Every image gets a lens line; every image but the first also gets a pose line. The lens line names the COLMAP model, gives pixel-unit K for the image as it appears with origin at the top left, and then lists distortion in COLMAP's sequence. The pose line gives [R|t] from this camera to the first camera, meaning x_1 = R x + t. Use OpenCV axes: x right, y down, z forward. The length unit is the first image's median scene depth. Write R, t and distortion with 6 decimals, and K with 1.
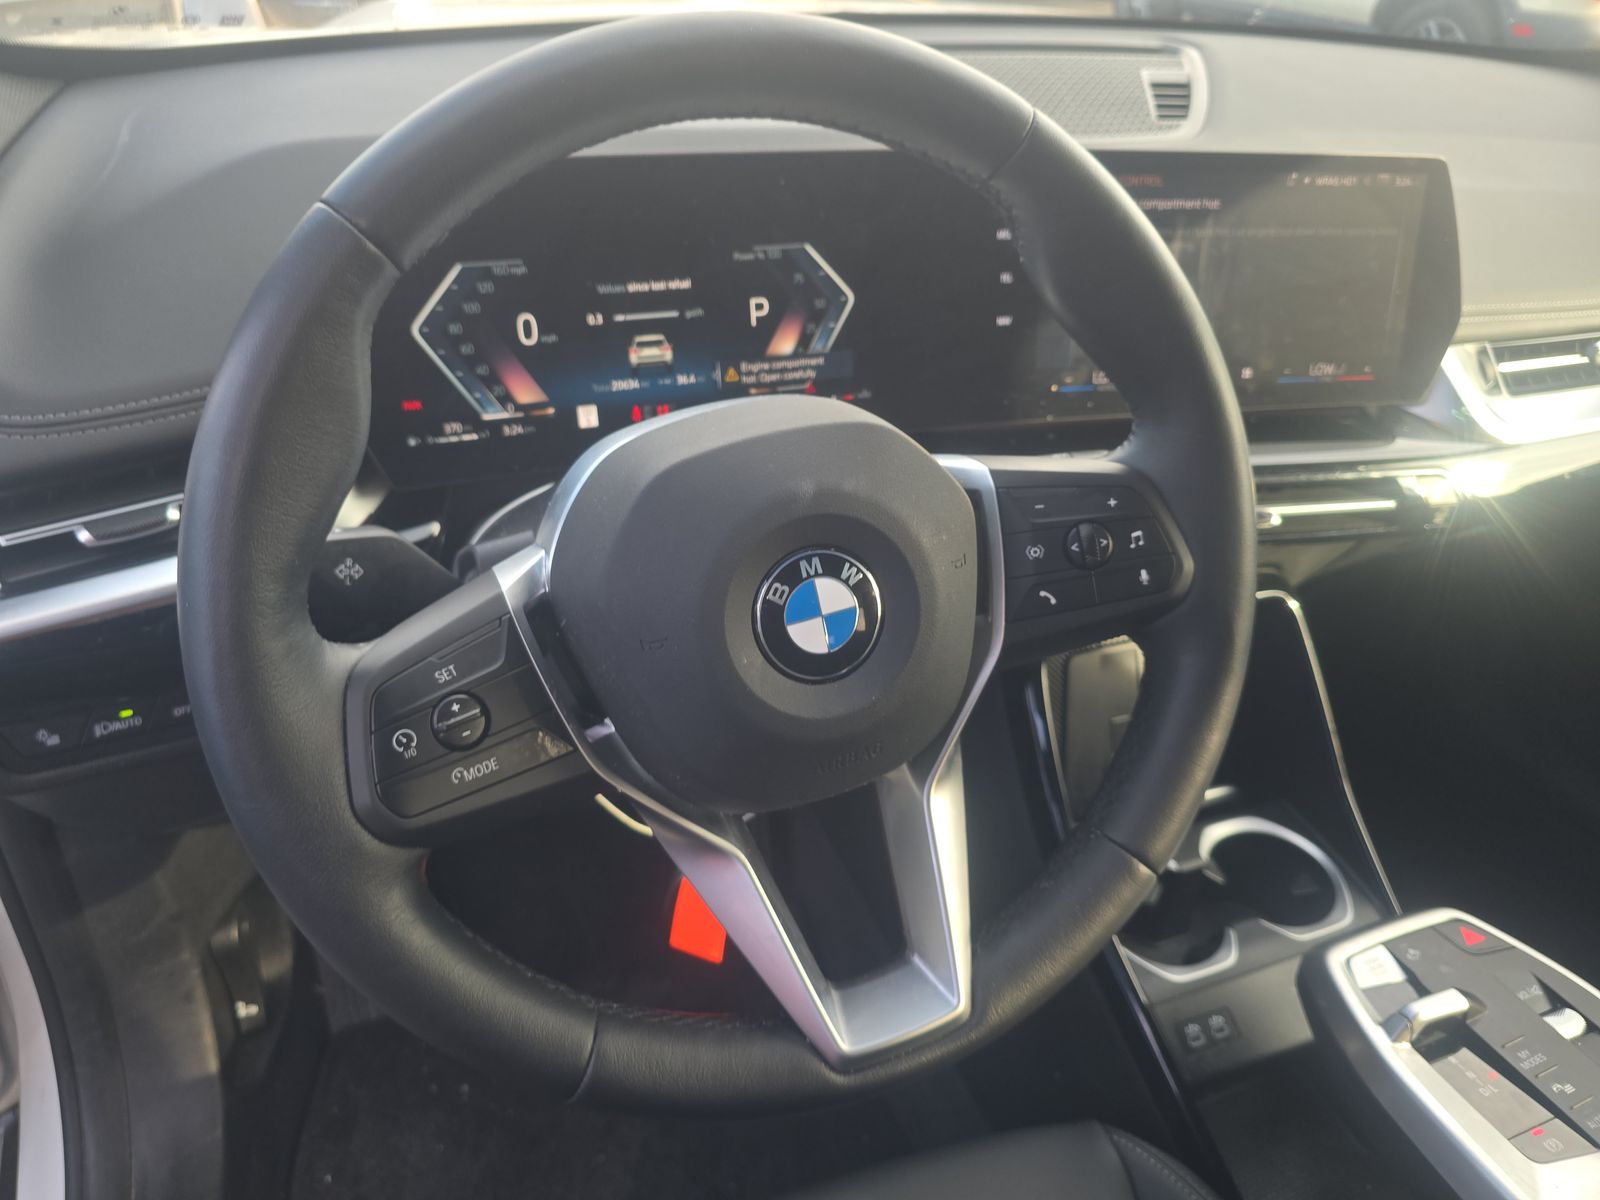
lens RADIAL K [[1100.1, 0, 797.3], [0, 1100.1, 588.9], [0, 0, 1]] dist [0.045414, -0.053286]
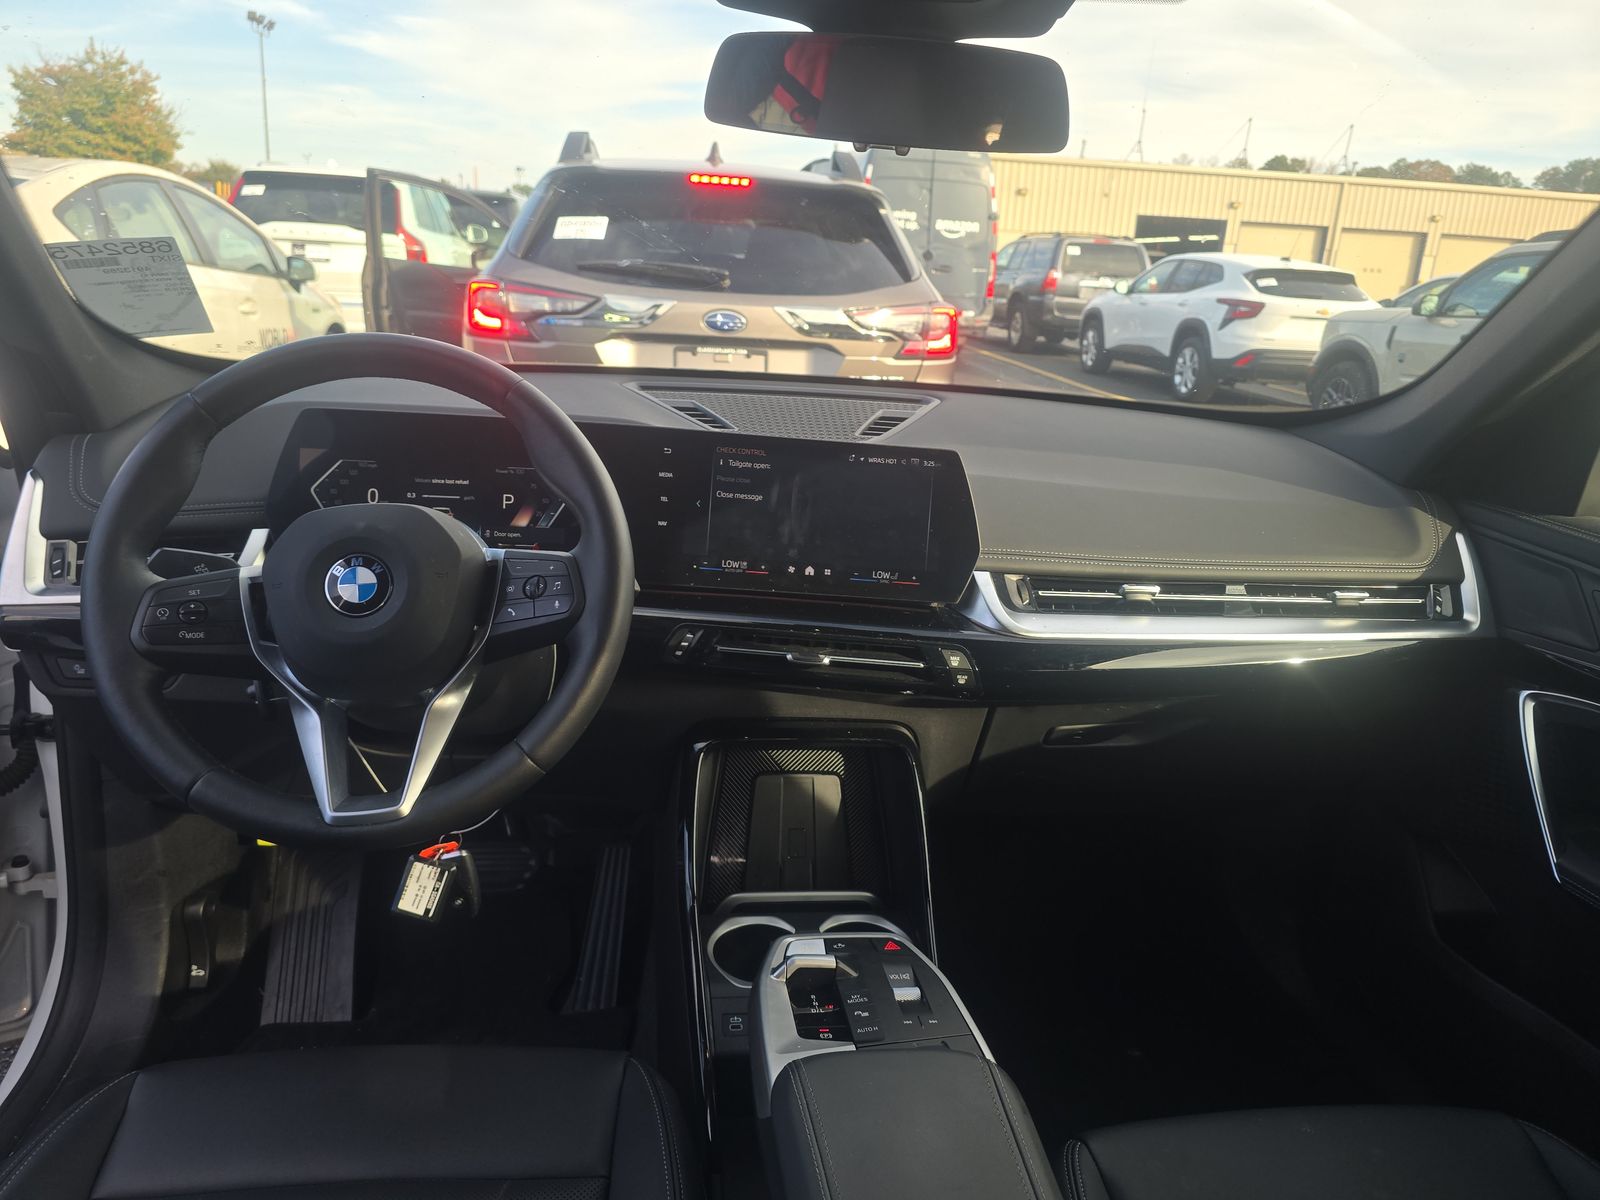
lens RADIAL K [[1100.1, 0, 797.3], [0, 1100.1, 588.9], [0, 0, 1]] dist [0.045414, -0.053286]
pose [[0.970522, 0.076007, -0.228713, 0.832096], [-0.142838, 0.945746, -0.291826, 0.333466], [0.194124, 0.315892, 0.928724, -0.515895]]
